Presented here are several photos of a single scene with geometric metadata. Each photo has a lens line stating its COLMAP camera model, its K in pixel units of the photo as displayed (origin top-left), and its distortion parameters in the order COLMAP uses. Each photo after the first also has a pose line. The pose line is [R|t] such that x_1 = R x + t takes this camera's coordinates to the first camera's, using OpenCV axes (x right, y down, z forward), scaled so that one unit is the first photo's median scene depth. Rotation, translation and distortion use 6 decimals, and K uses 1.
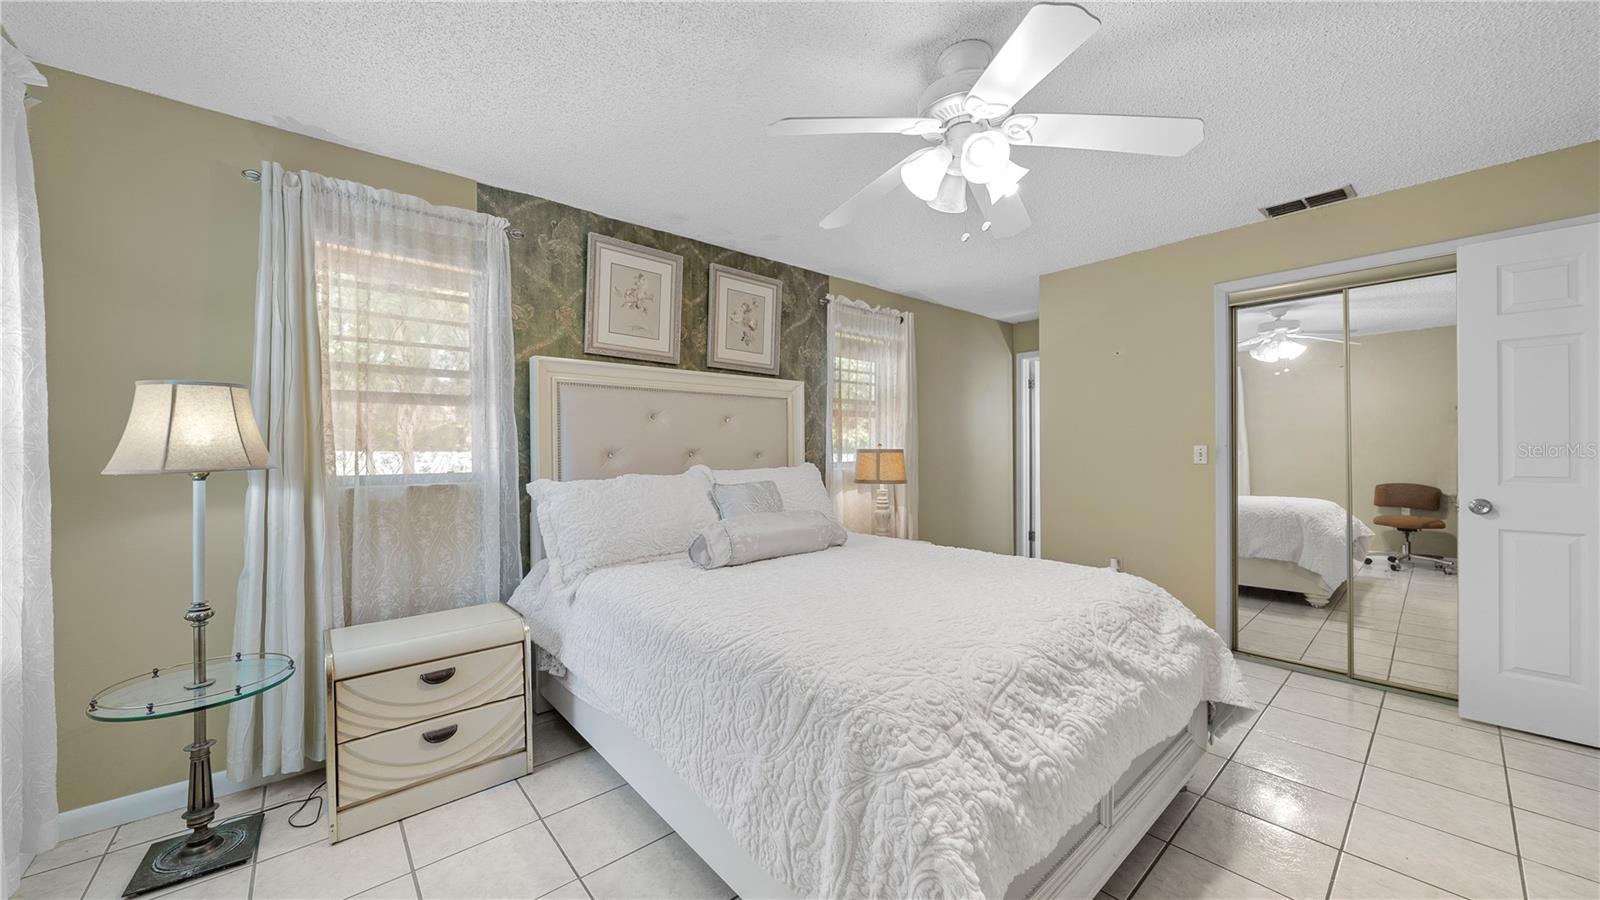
lens RADIAL K [[576.7, 0, 811.9], [0, 576.7, 447.1], [0, 0, 1]] dist [0.003241, 0.000066]
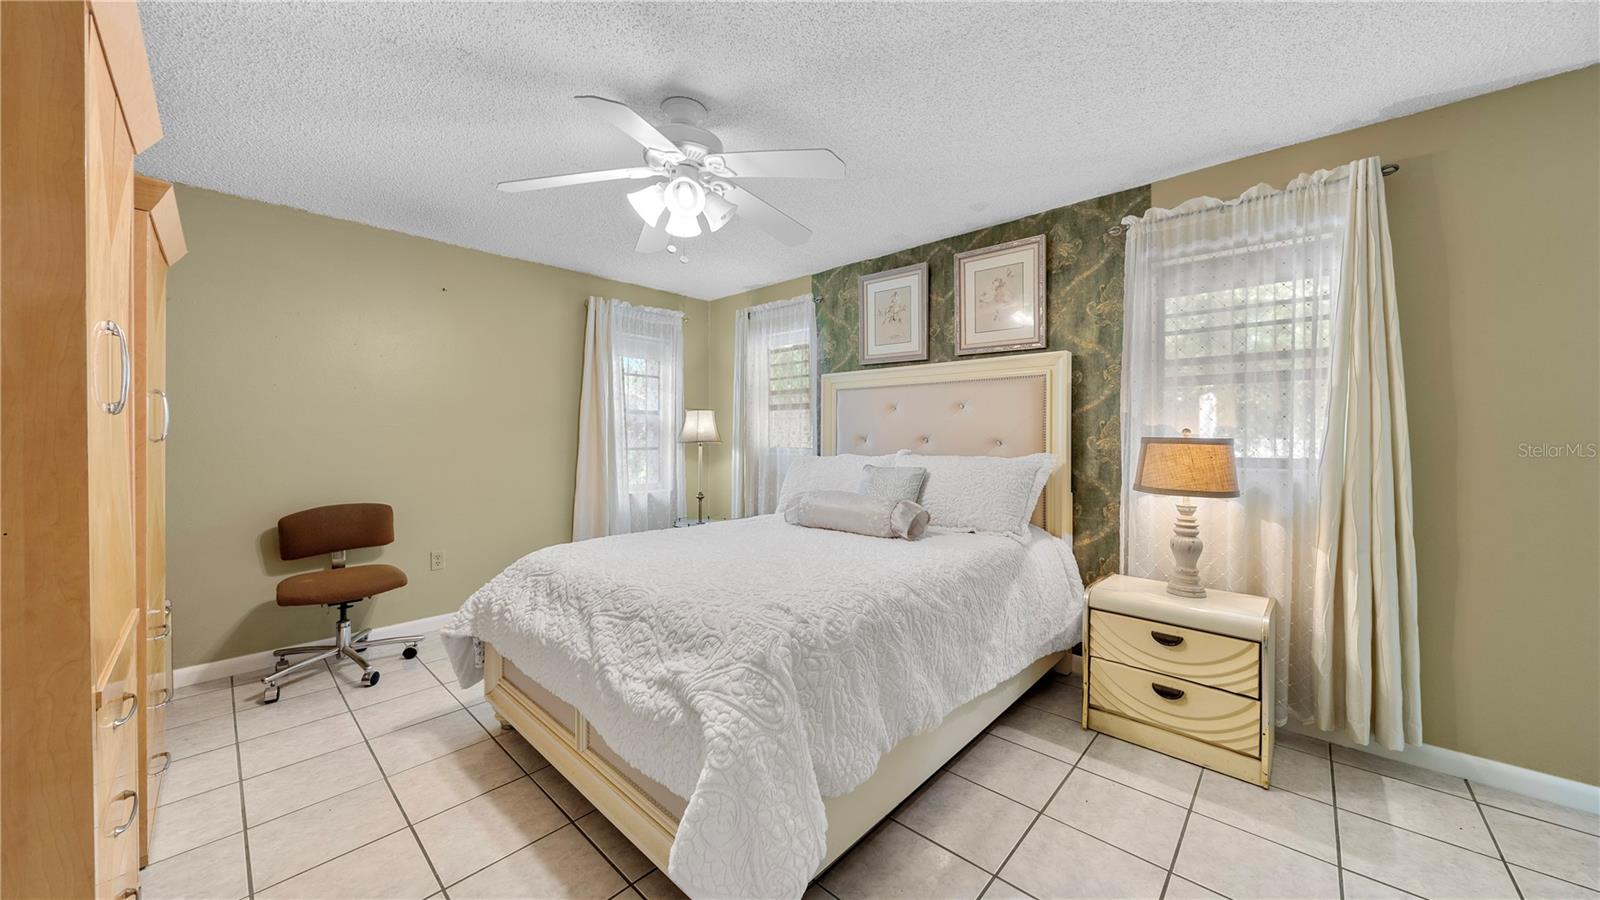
lens RADIAL K [[545.6, 0, 811.4], [0, 545.6, 445.4], [0, 0, 1]] dist [-0.004765, -0.000307]
pose [[0.104708, 0.032284, -0.993979, 0.756761], [0.009547, 0.999394, 0.033466, -0.013170], [0.994457, -0.012994, 0.104336, 0.623375]]
